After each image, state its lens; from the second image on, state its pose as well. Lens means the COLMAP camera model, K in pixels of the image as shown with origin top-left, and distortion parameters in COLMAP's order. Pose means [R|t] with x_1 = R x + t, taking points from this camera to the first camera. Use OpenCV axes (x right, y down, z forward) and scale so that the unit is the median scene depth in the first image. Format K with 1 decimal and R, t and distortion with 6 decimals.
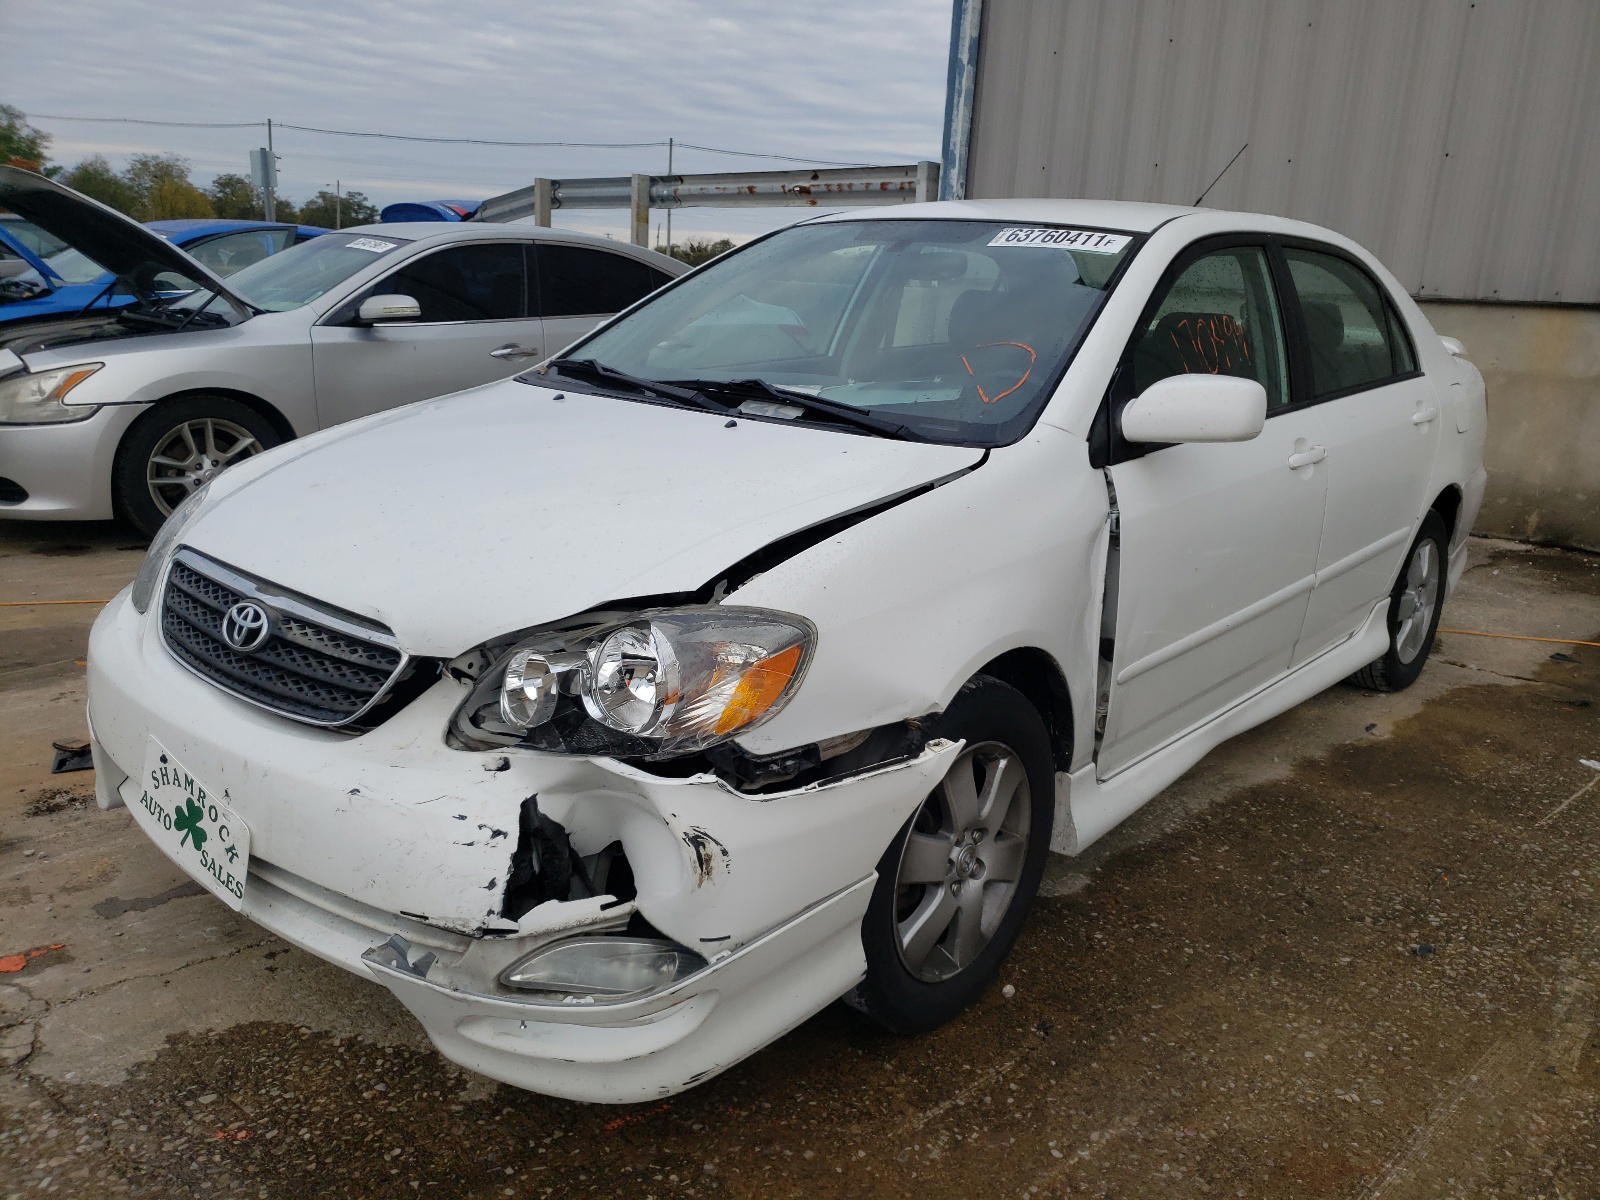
lens RADIAL K [[1372.4, 0, 800.9], [0, 1372.4, 603.0], [0, 0, 1]] dist [0.019446, -0.013697]
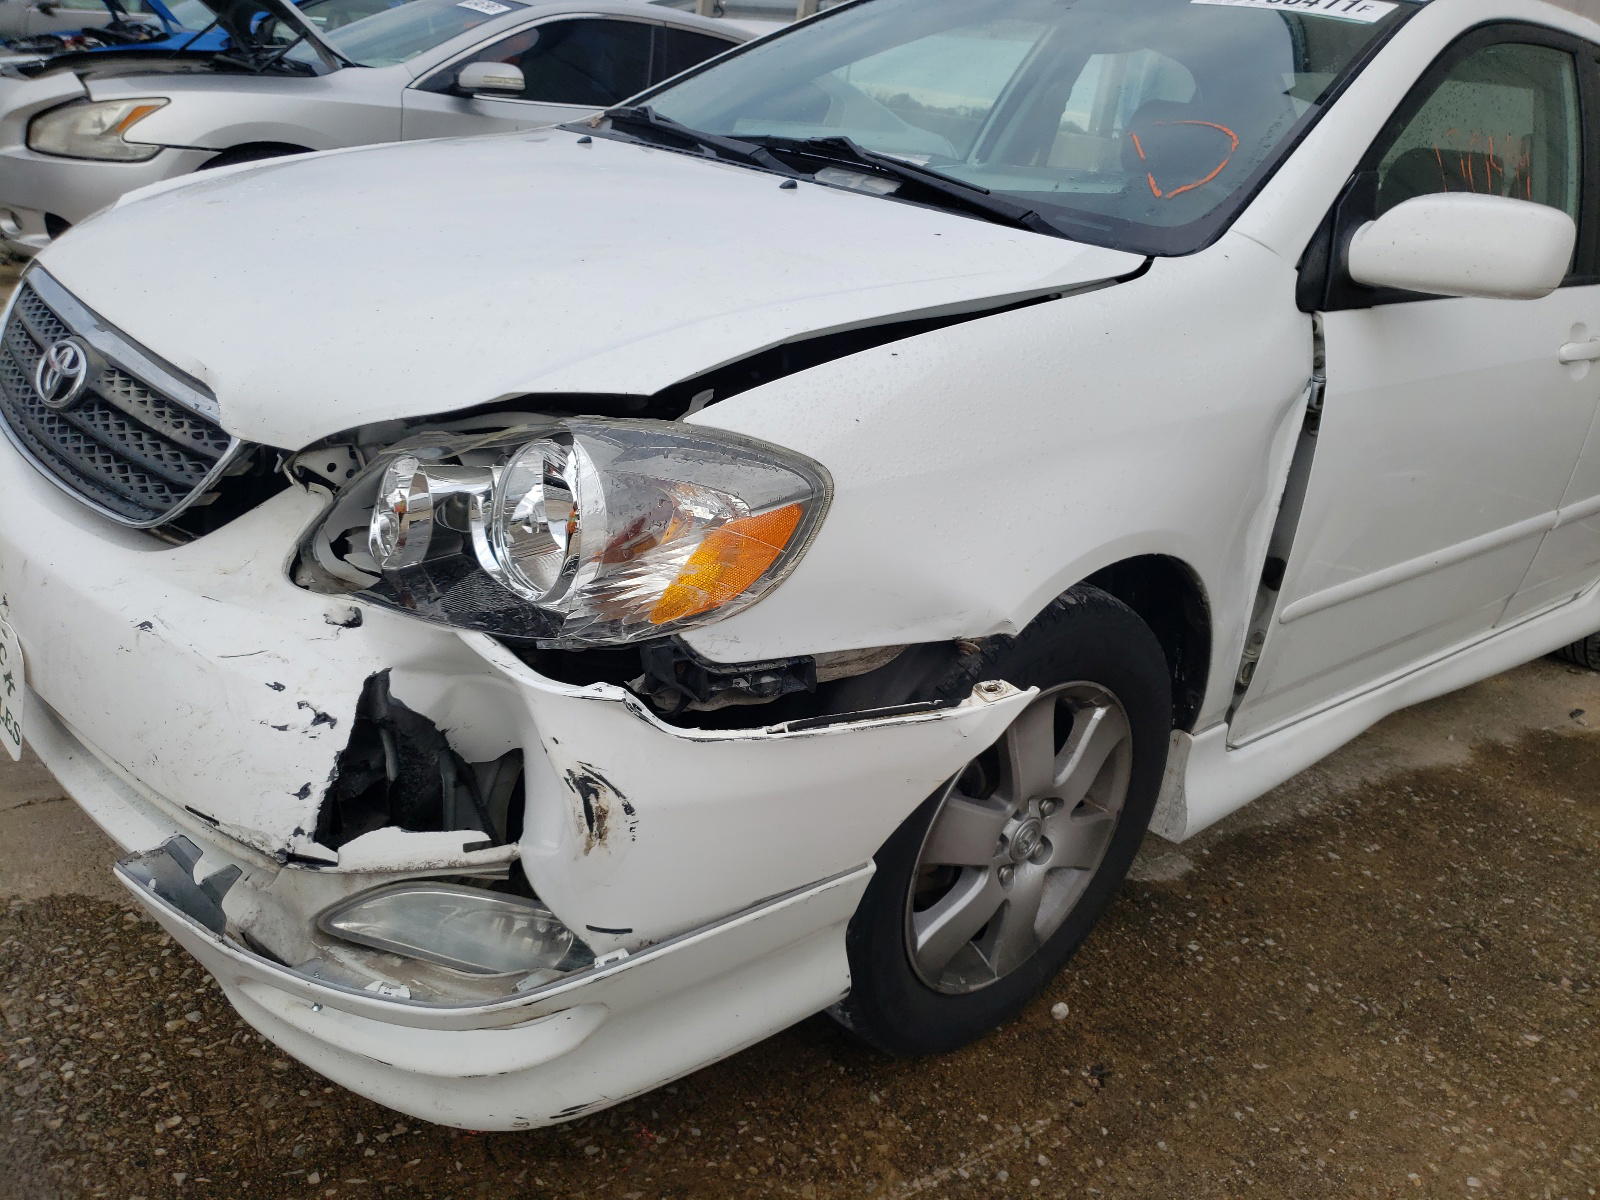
lens RADIAL K [[1372.4, 0, 788.8], [0, 1372.4, 604.3], [0, 0, 1]] dist [0.019446, -0.013697]
pose [[0.985995, 0.141791, -0.087806, 0.046319], [-0.132543, 0.985761, 0.103476, 0.010630], [0.101228, -0.090389, 0.990749, 0.305202]]
